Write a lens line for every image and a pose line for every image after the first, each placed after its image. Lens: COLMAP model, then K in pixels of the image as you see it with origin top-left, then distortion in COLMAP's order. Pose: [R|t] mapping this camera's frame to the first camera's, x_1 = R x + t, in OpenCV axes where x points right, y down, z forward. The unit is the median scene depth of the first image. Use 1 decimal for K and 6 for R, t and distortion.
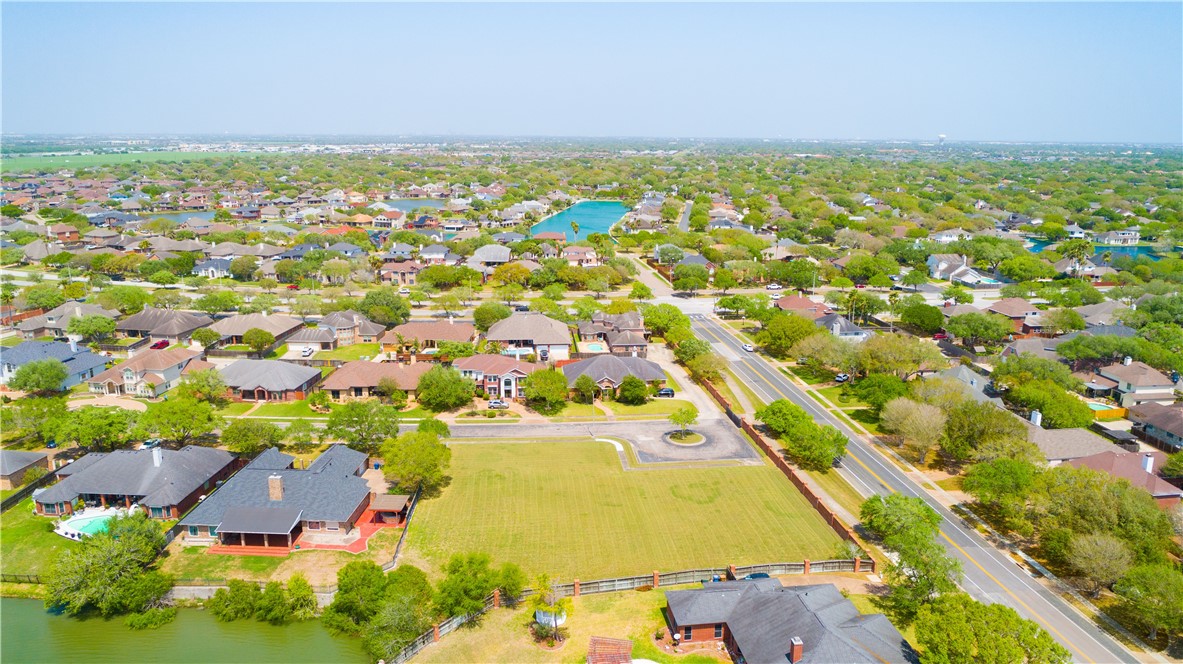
lens RADIAL K [[818.0, 0, 588.9], [0, 818.0, 357.0], [0, 0, 1]] dist [-0.007314, 0.003259]
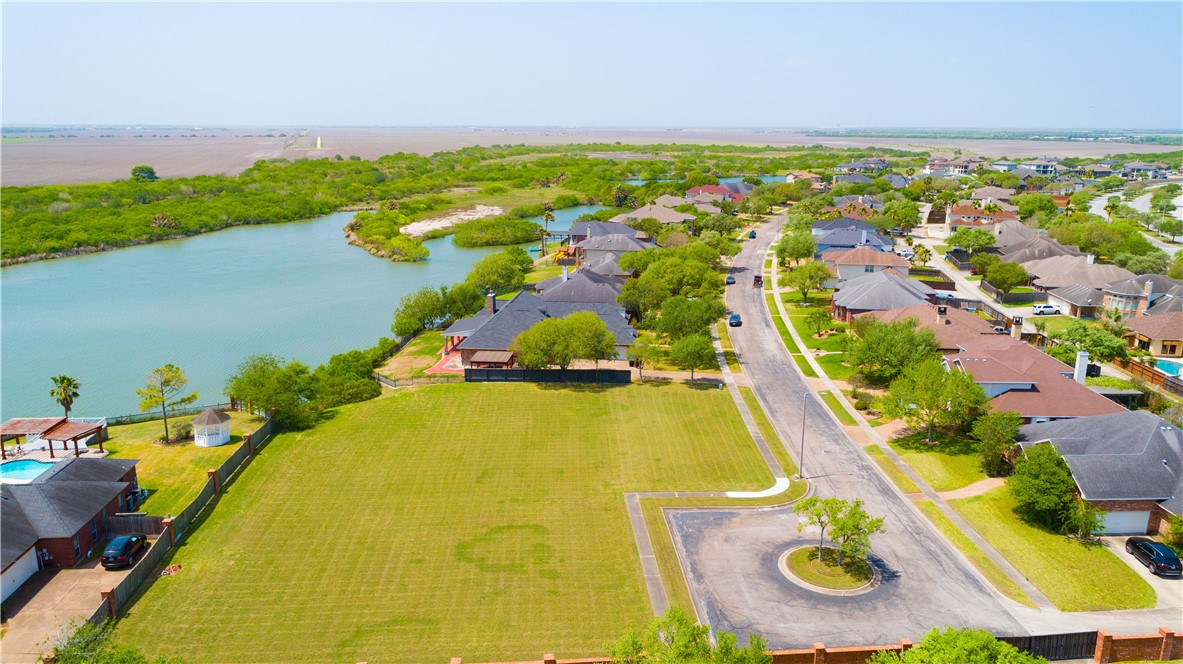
lens RADIAL K [[847.9, 0, 591.5], [0, 847.9, 332.0], [0, 0, 1]] dist [0.006663, 0.004613]
pose [[-0.044453, 0.238592, -0.970102, 0.443798], [-0.270845, 0.931815, 0.241587, -0.069339], [0.961596, 0.273487, 0.023199, 0.747324]]
